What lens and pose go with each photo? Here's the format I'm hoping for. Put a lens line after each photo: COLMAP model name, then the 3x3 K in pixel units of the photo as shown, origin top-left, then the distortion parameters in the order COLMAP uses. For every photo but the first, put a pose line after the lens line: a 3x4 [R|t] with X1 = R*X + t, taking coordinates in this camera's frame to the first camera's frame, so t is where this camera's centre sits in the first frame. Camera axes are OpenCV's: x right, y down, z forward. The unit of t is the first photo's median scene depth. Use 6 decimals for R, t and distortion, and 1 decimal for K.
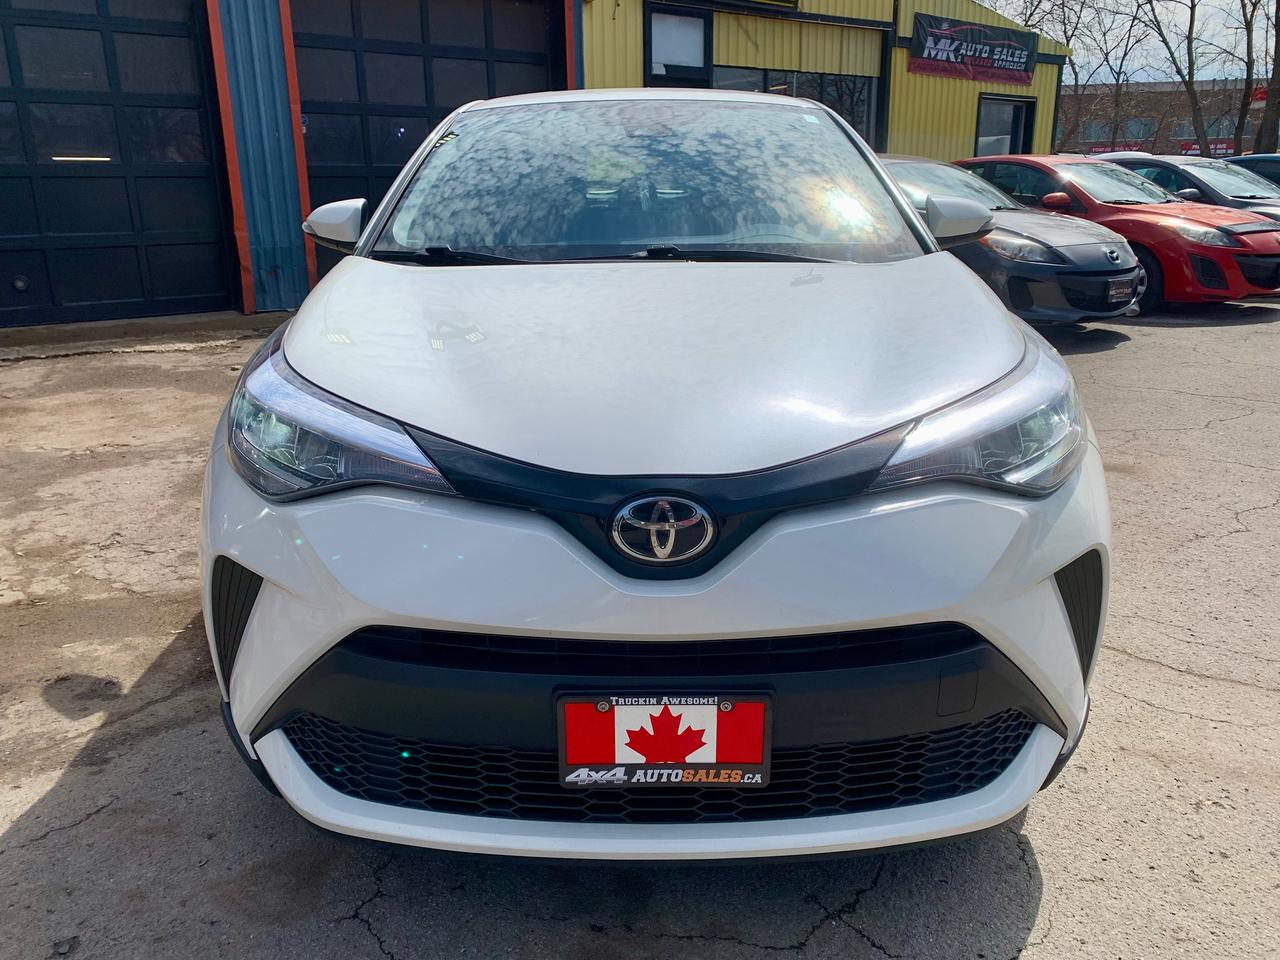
lens RADIAL K [[980.9, 0, 640.0], [0, 980.9, 480.0], [0, 0, 1]] dist [0.028982, -0.023961]
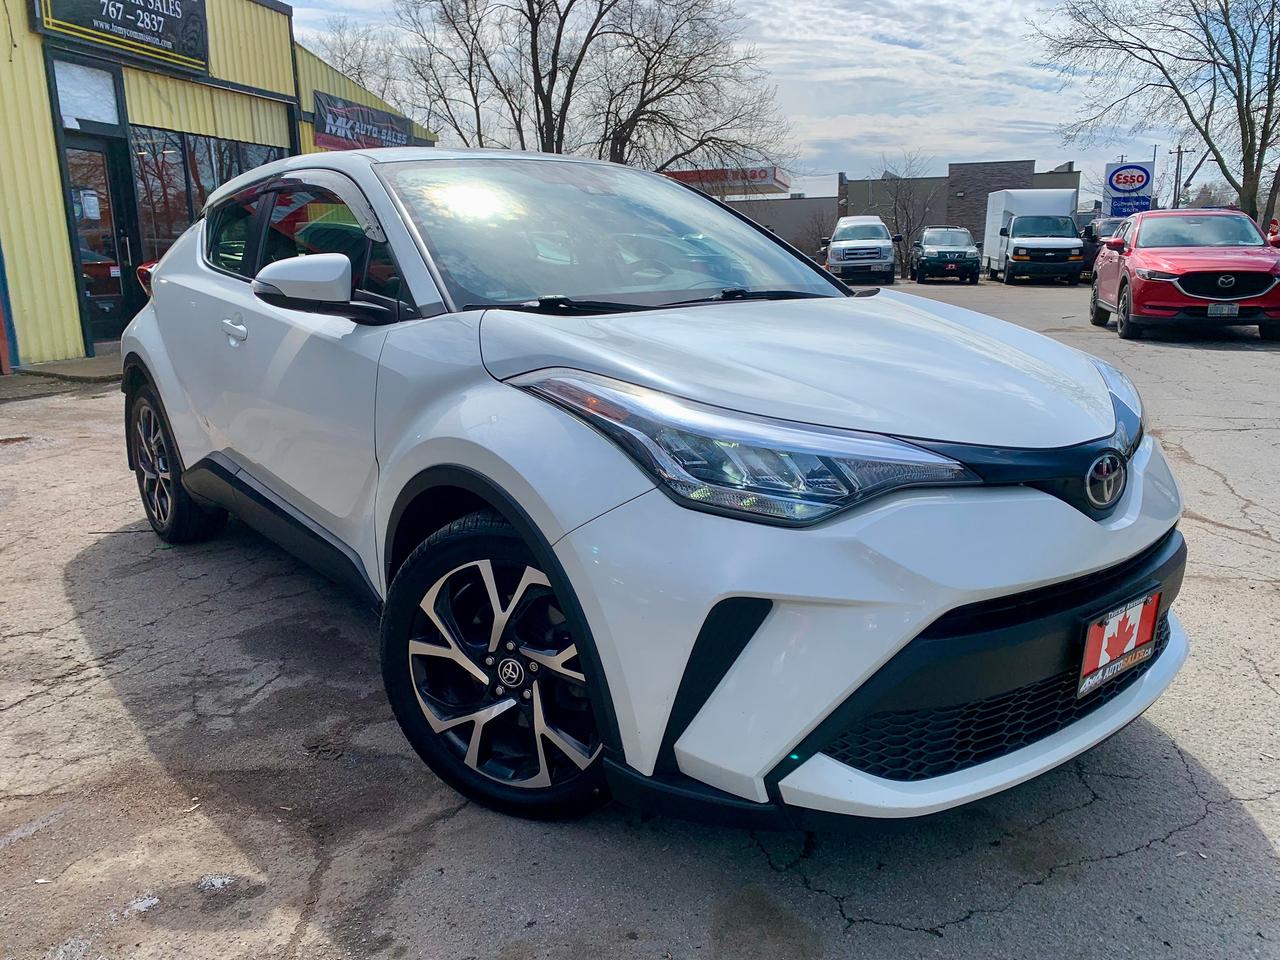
lens RADIAL K [[985.6, 0, 633.7], [0, 985.6, 475.7], [0, 0, 1]] dist [0.004337, 0.003087]
pose [[0.780467, -0.137954, 0.609787, -0.833627], [0.182719, 0.983098, -0.011453, -0.037244], [-0.597901, 0.120358, 0.792482, 0.211674]]
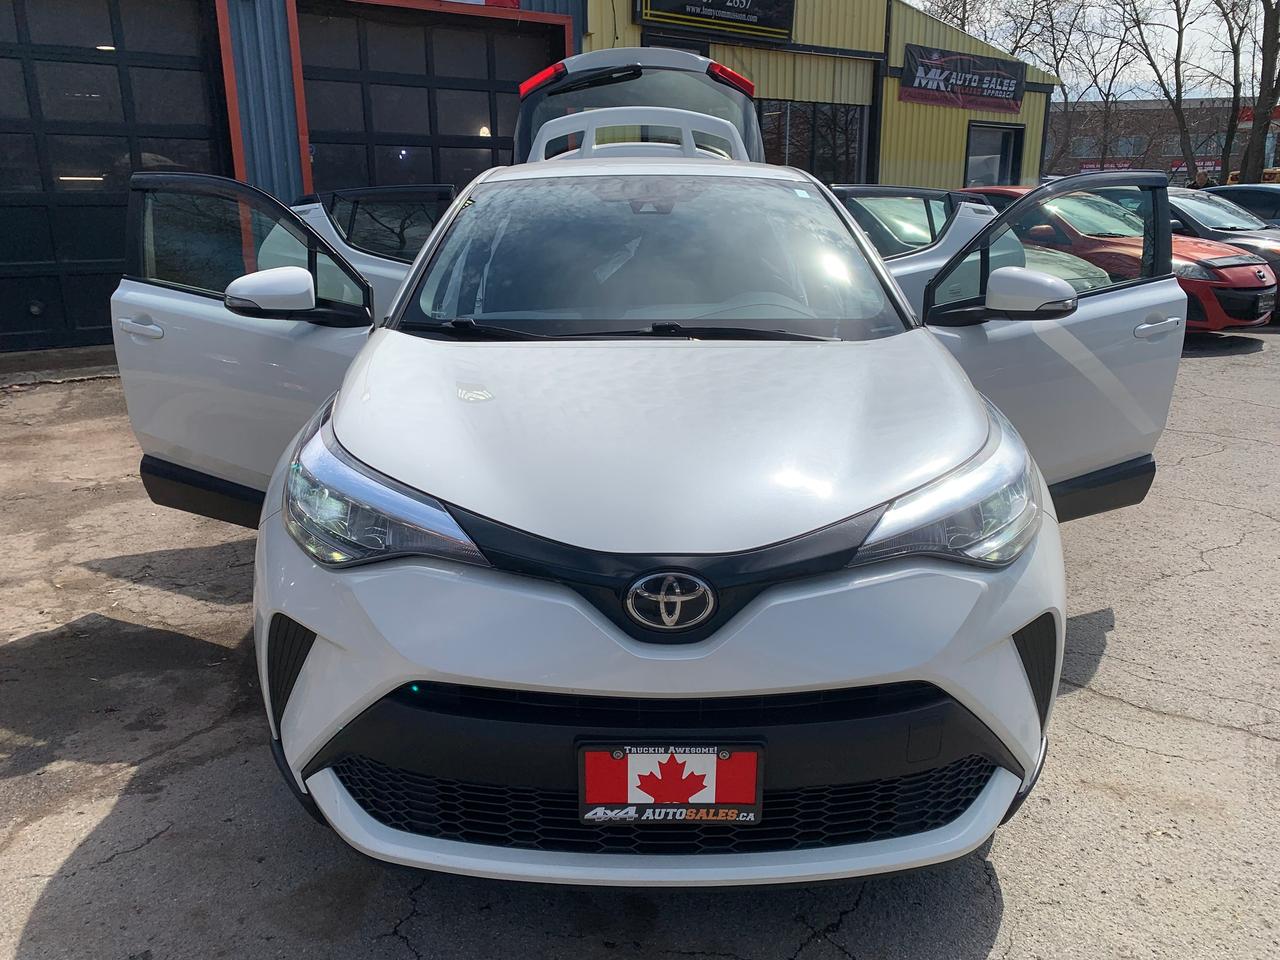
lens RADIAL K [[985.6, 0, 633.7], [0, 985.6, 475.7], [0, 0, 1]] dist [0.004337, 0.003087]
pose [[0.999987, 0.005026, 0.000561, -0.013880], [-0.005018, 0.999891, -0.013886, -0.052978], [-0.000631, 0.013883, 0.999903, -0.107423]]
